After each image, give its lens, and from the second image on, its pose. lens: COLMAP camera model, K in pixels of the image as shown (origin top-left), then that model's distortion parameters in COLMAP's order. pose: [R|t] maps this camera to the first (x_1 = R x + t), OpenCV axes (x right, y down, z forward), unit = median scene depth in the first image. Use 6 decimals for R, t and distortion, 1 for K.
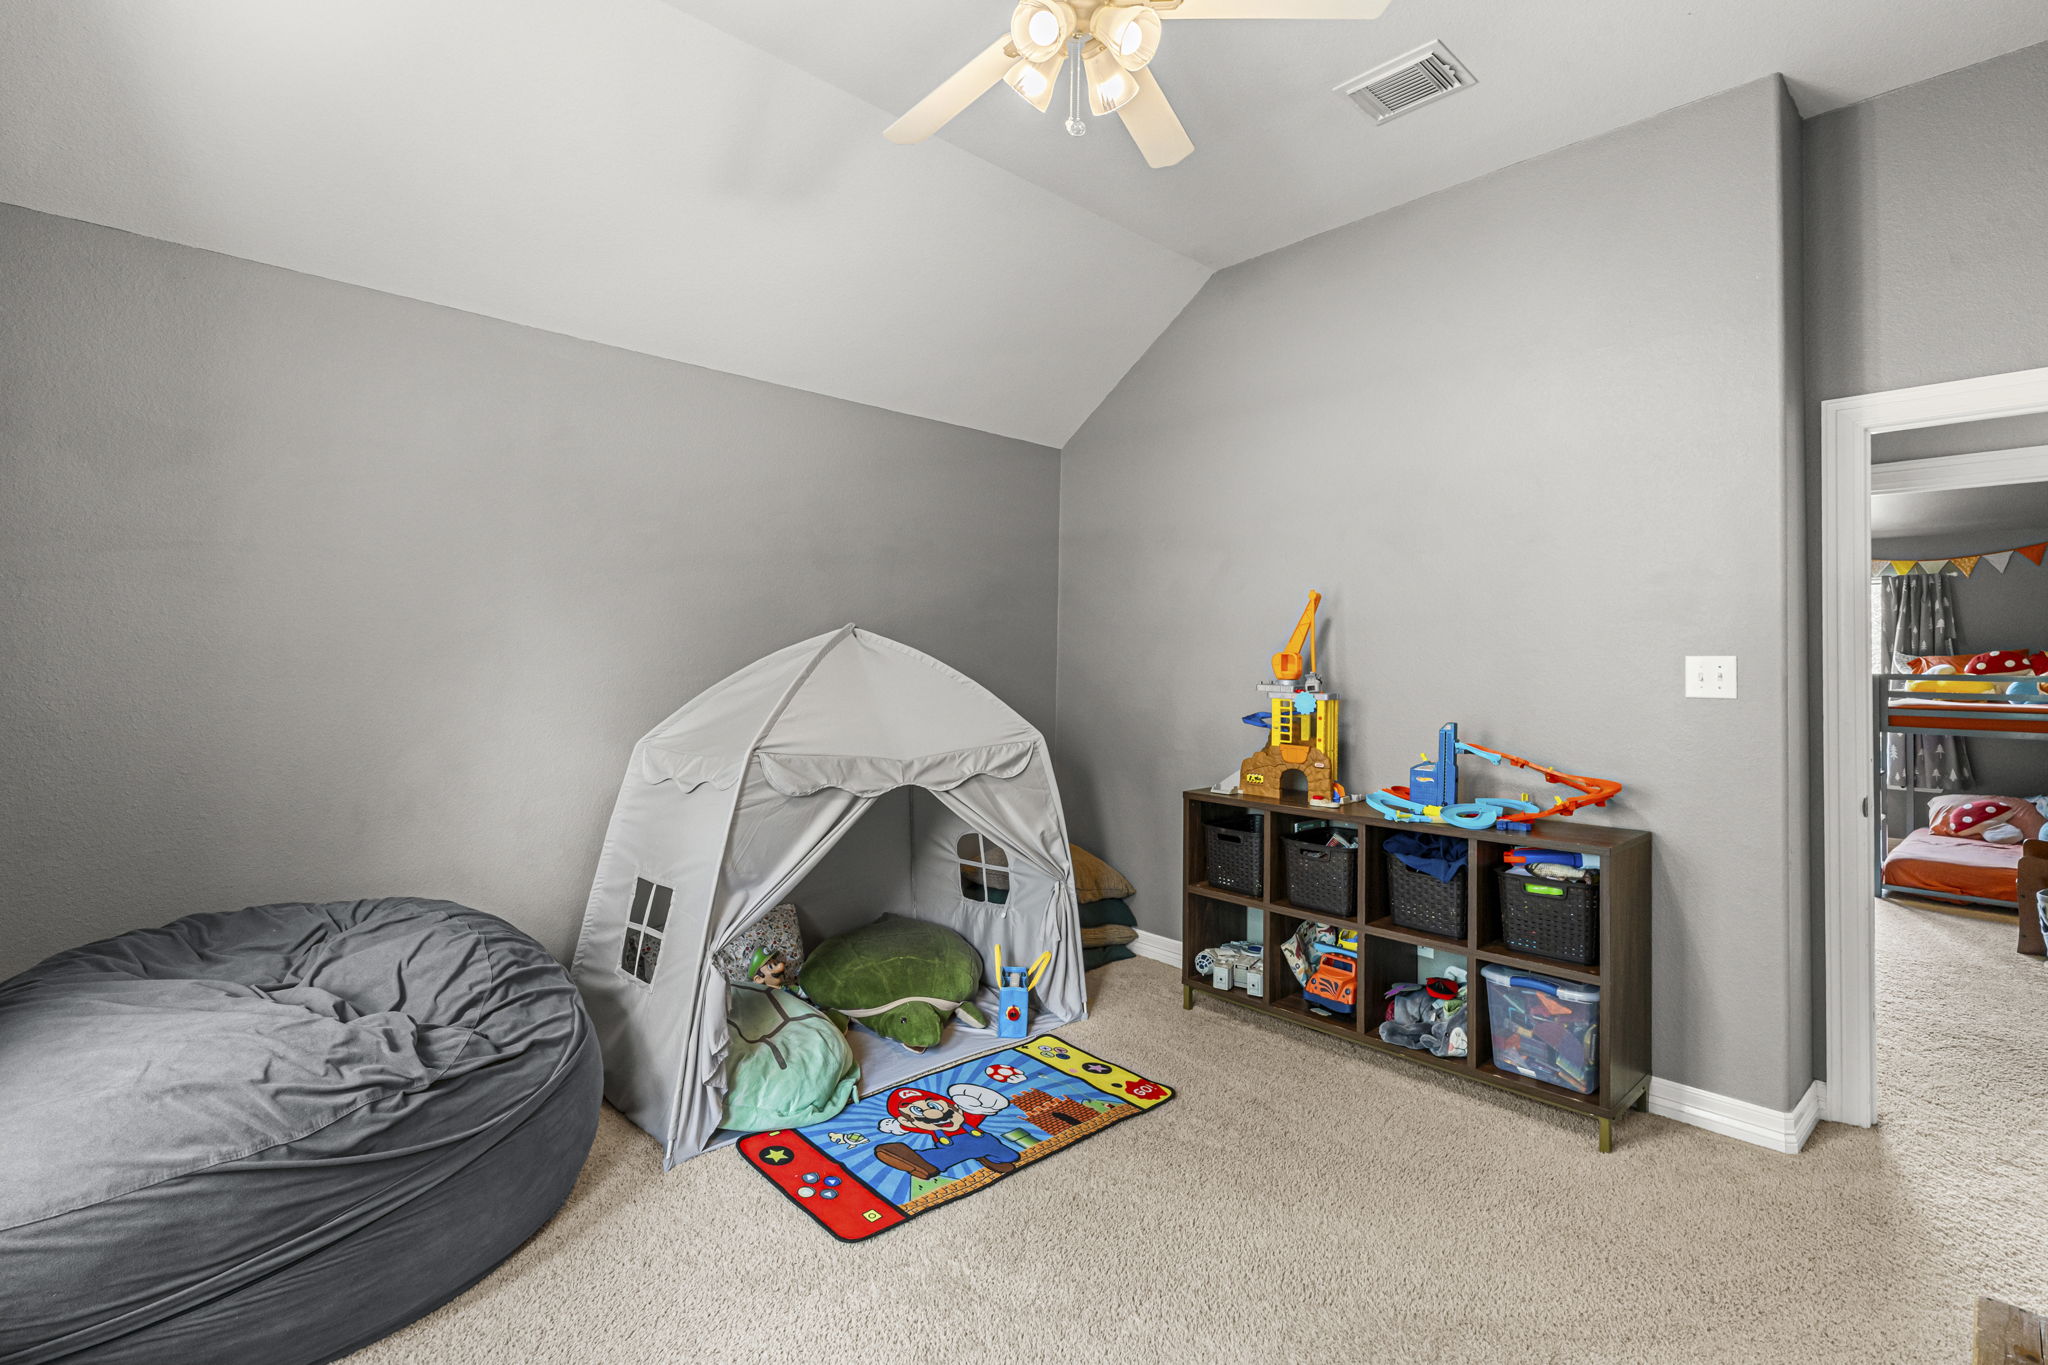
lens RADIAL K [[934.7, 0, 1029.3], [0, 934.7, 628.3], [0, 0, 1]] dist [-0.004150, 0.000692]
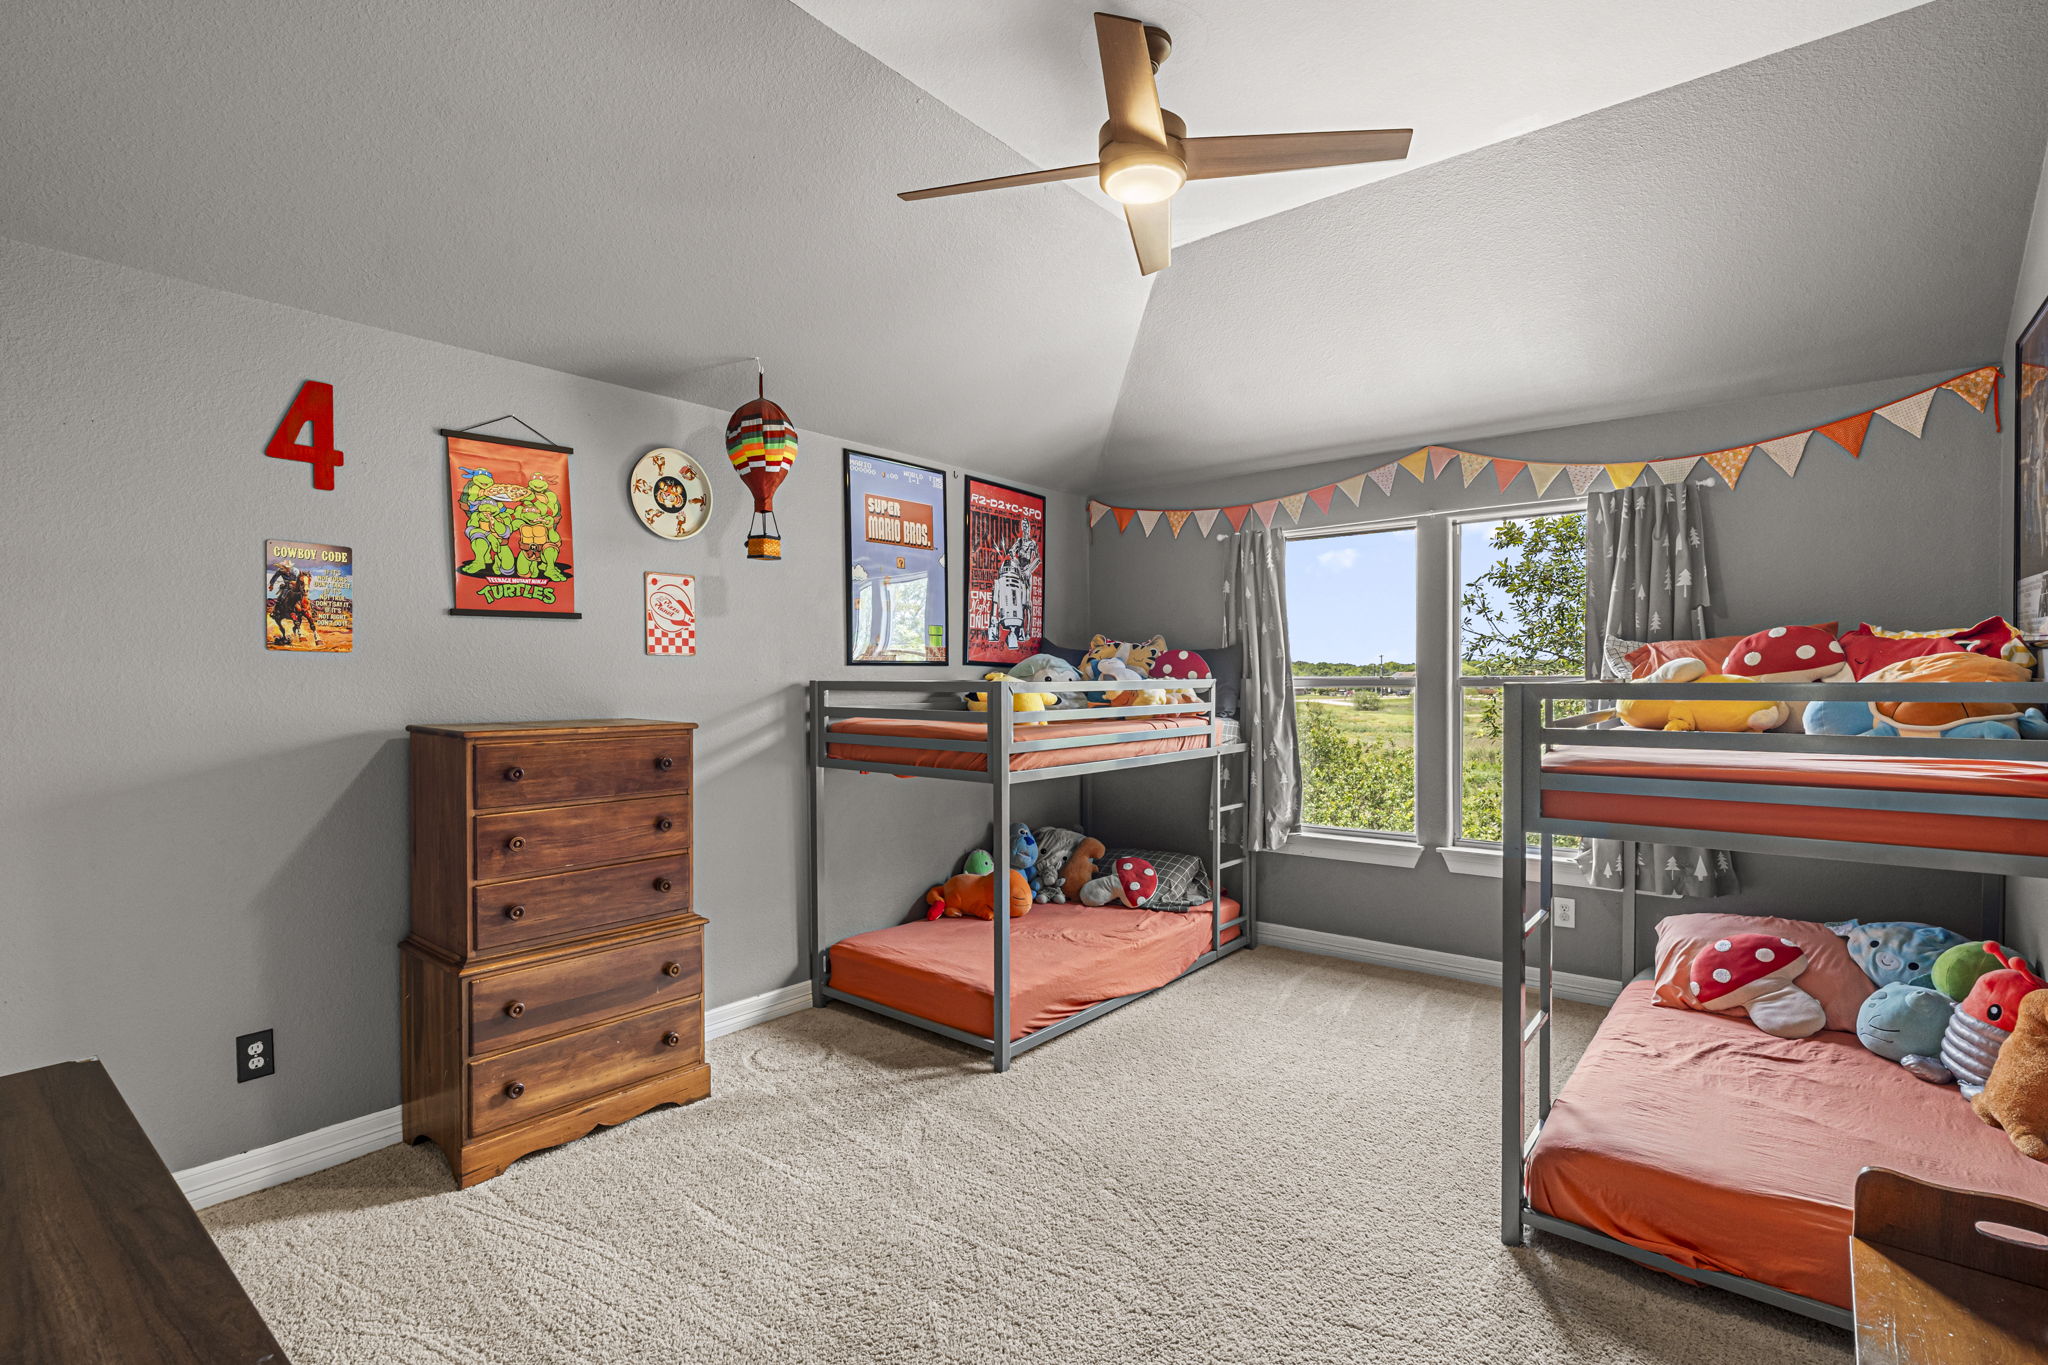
lens RADIAL K [[934.7, 0, 1027.9], [0, 934.7, 684.7], [0, 0, 1]] dist [-0.004150, 0.000692]
pose [[0.990378, -0.024551, 0.136195, 0.538152], [0.018355, 0.998746, 0.046569, 0.022634], [-0.137167, -0.043621, 0.989587, 0.527664]]
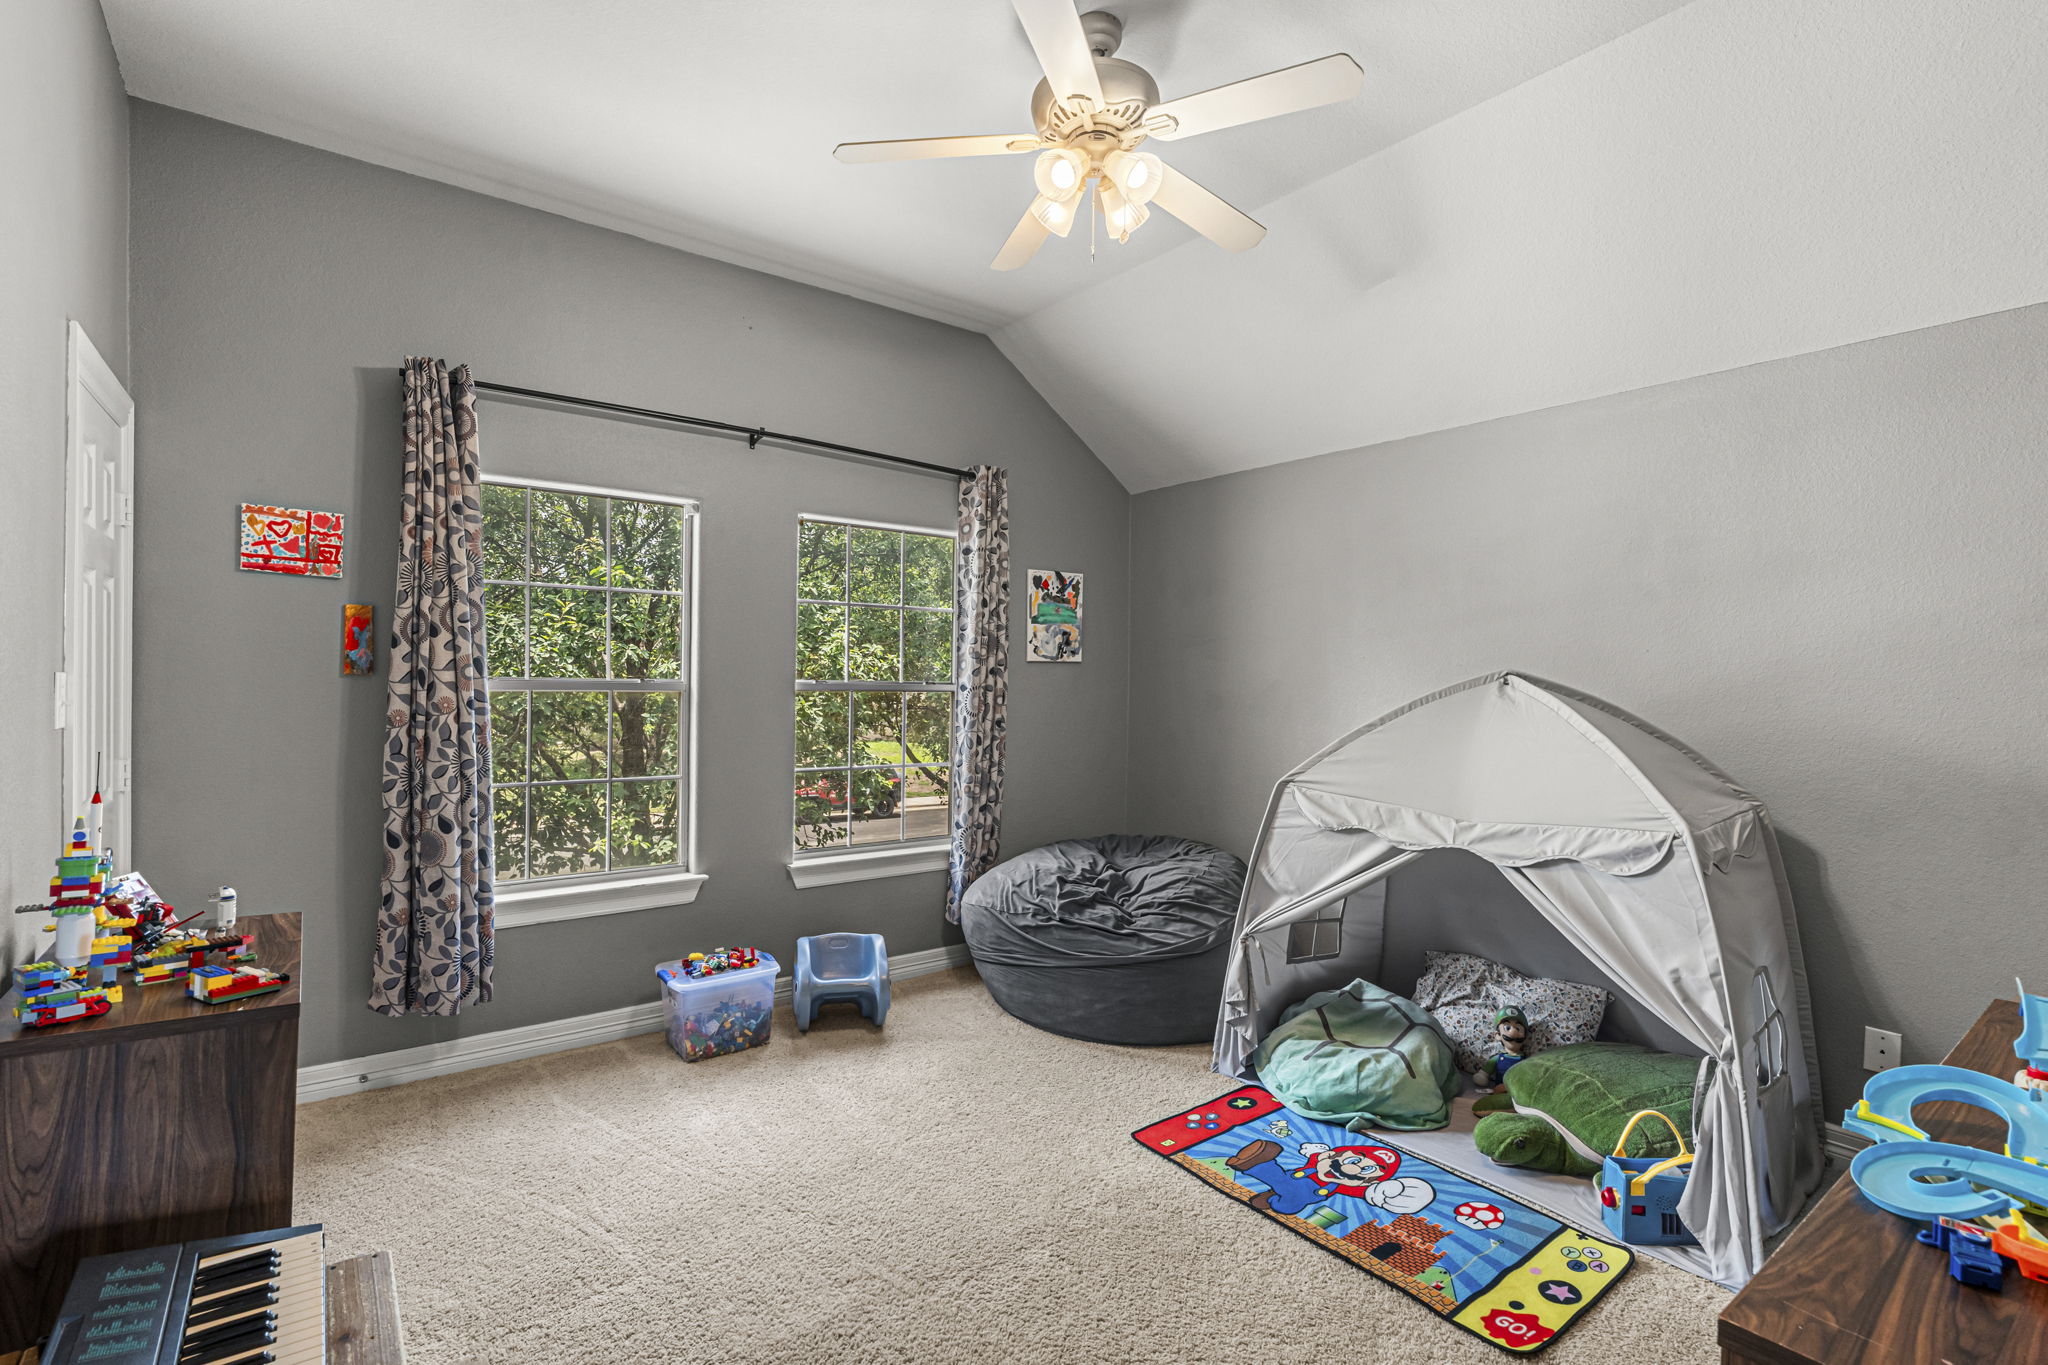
lens RADIAL K [[934.7, 0, 1027.3], [0, 934.7, 683.3], [0, 0, 1]] dist [-0.004150, 0.000692]
pose [[-0.084965, -0.018106, -0.996219, 1.556709], [0.025659, 0.999464, -0.020353, 0.031815], [0.996053, -0.027291, -0.084455, 1.284876]]
